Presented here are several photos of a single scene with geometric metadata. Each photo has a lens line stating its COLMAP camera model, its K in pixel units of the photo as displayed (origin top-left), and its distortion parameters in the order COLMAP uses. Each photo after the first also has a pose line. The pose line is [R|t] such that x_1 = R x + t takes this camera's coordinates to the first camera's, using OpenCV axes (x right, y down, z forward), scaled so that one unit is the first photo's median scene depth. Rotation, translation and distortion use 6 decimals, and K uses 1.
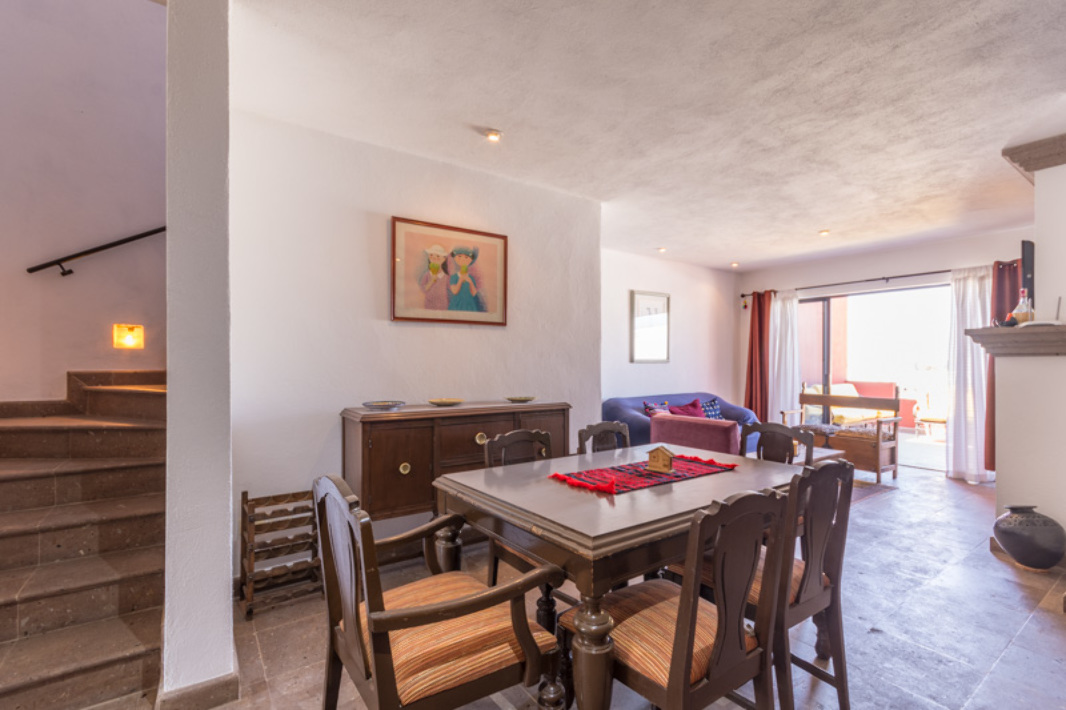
lens RADIAL K [[486.0, 0, 537.9], [0, 486.0, 357.3], [0, 0, 1]] dist [0.002173, 0.000041]
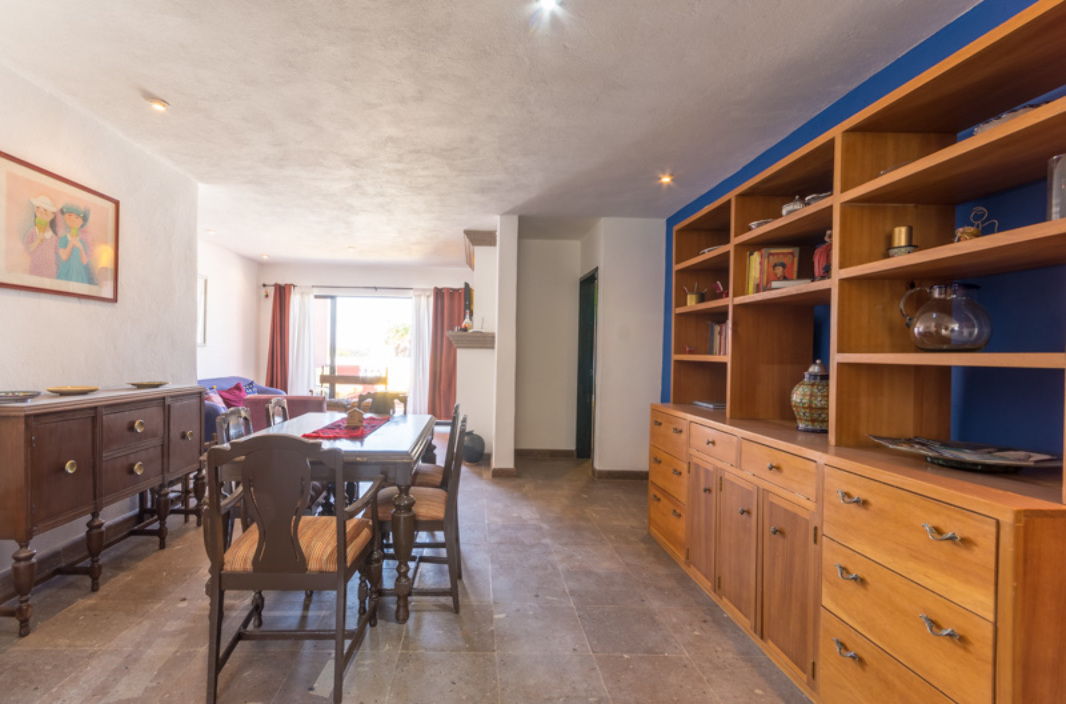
lens RADIAL K [[466.4, 0, 533.0], [0, 466.4, 352.0], [0, 0, 1]] dist [-0.001537, -0.000195]
pose [[0.503448, 0.012318, 0.863938, -0.435946], [-0.029138, 0.999572, 0.002728, 0.000037], [-0.863534, -0.026547, 0.503591, -0.084493]]
